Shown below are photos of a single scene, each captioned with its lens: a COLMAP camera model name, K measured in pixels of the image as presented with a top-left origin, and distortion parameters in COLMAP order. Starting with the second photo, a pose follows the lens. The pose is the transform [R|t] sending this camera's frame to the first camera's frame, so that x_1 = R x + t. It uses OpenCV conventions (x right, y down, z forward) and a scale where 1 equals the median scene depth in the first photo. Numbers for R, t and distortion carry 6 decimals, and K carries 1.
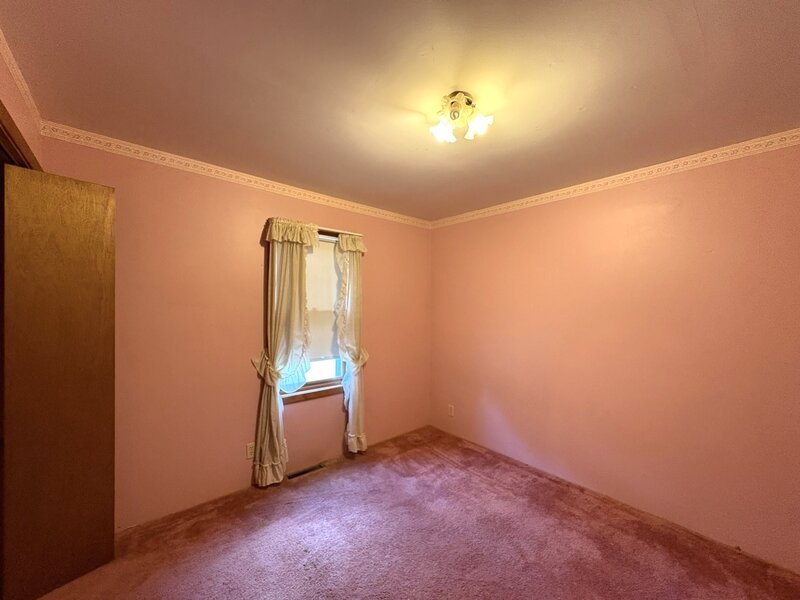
lens RADIAL K [[318.5, 0, 400.4], [0, 318.5, 298.4], [0, 0, 1]] dist [-0.001358, 0.000651]
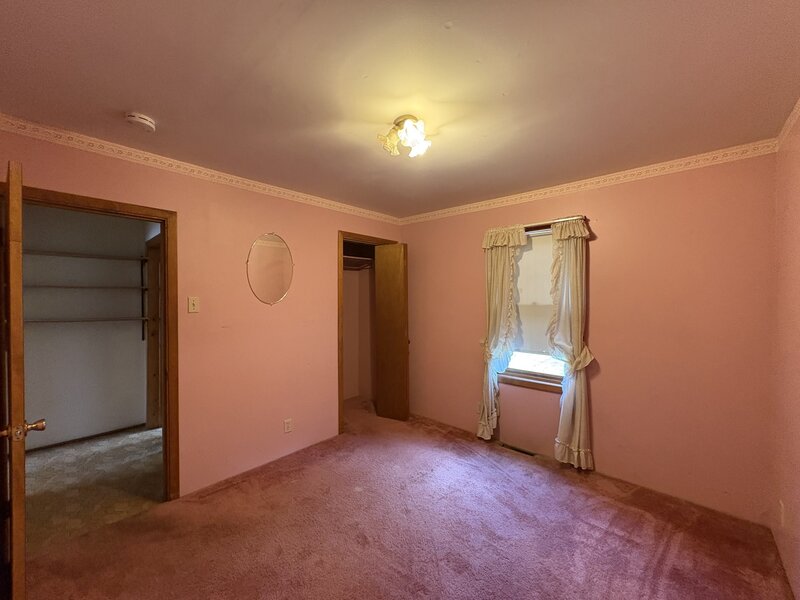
lens RADIAL K [[318.5, 0, 400.4], [0, 318.5, 299.5], [0, 0, 1]] dist [-0.001358, 0.000651]
pose [[0.124435, -0.001688, -0.992226, 0.758471], [0.017644, 0.999844, 0.000512, 0.014281], [0.992071, -0.017571, 0.124446, 0.472747]]
